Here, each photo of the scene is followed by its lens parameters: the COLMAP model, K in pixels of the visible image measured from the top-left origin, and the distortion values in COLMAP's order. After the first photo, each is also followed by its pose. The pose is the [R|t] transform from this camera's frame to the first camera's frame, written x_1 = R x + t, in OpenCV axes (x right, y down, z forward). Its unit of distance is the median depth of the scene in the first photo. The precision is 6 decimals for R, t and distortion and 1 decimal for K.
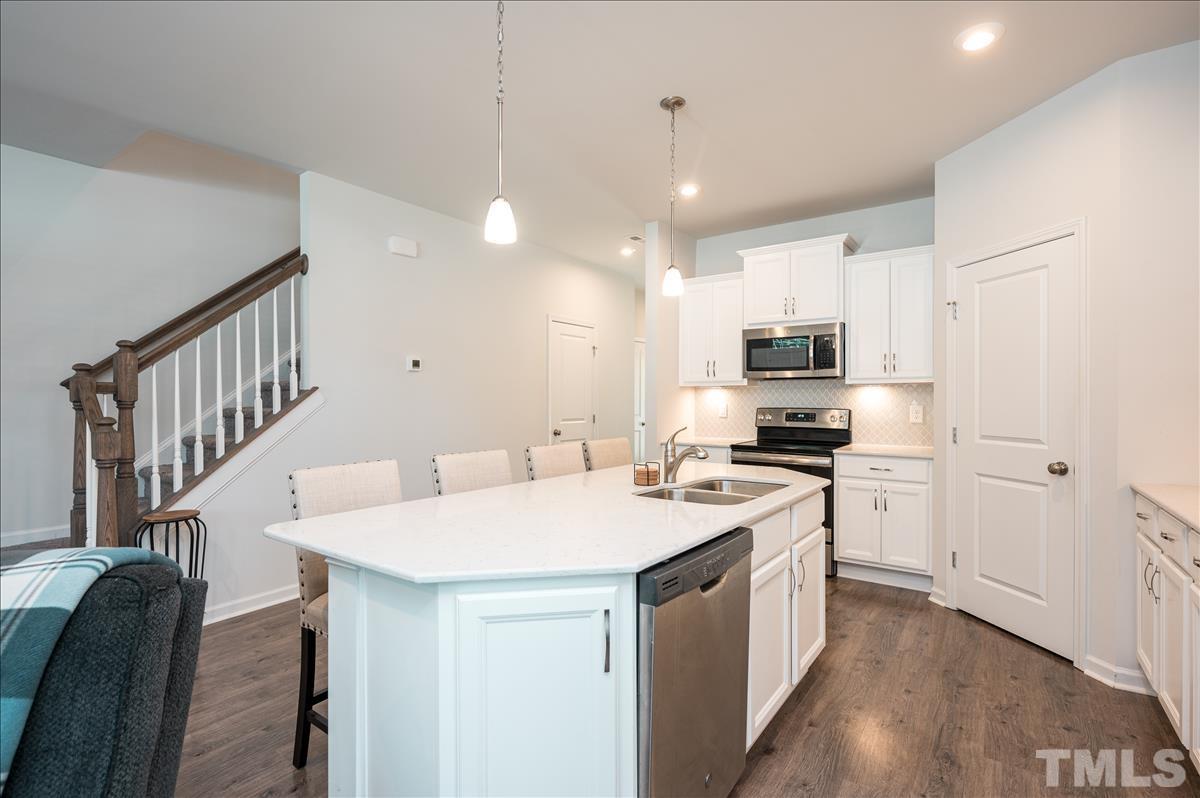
lens RADIAL K [[568.0, 0, 600.0], [0, 568.0, 399.0], [0, 0, 1]] dist [-0.001023, 0.000033]
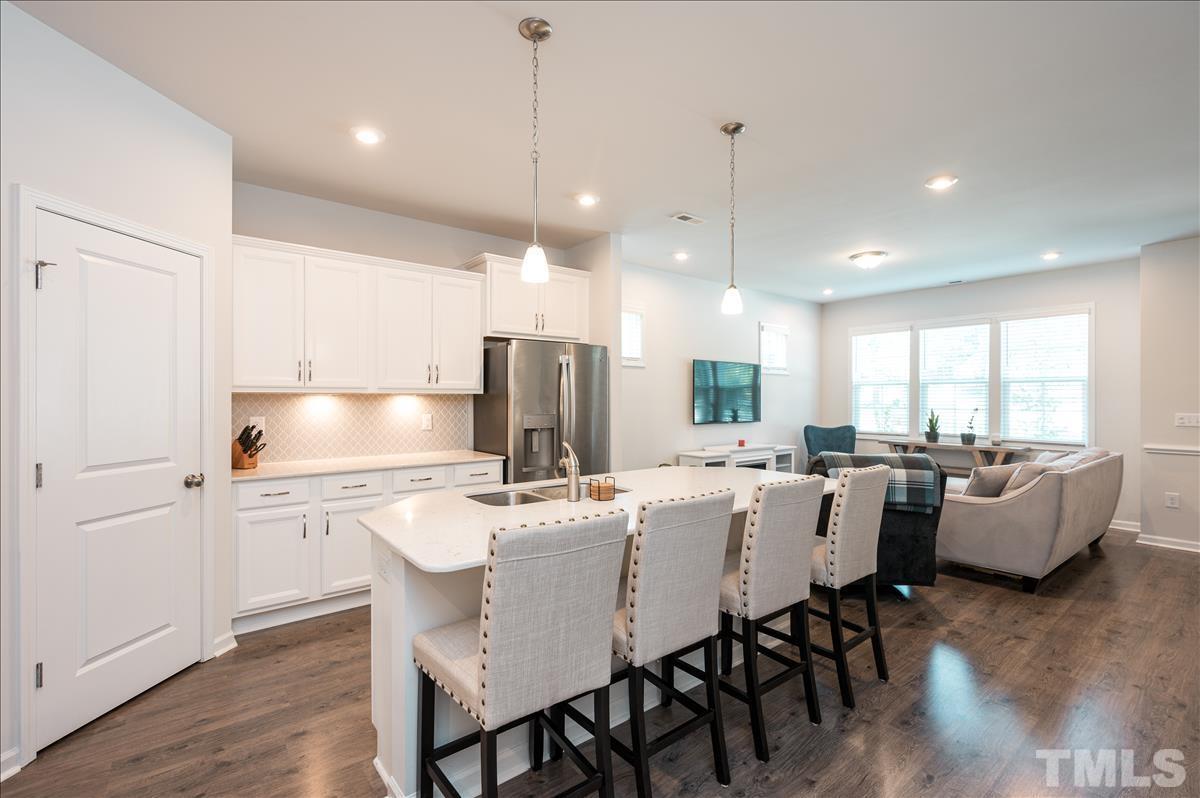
lens RADIAL K [[568.0, 0, 600.0], [0, 568.0, 399.0], [0, 0, 1]] dist [-0.001023, 0.000033]
pose [[-0.962620, 0.004741, 0.270815, -0.158040], [0.005111, 0.999987, 0.000660, -0.015315], [-0.270808, 0.002019, -0.962631, 1.741022]]
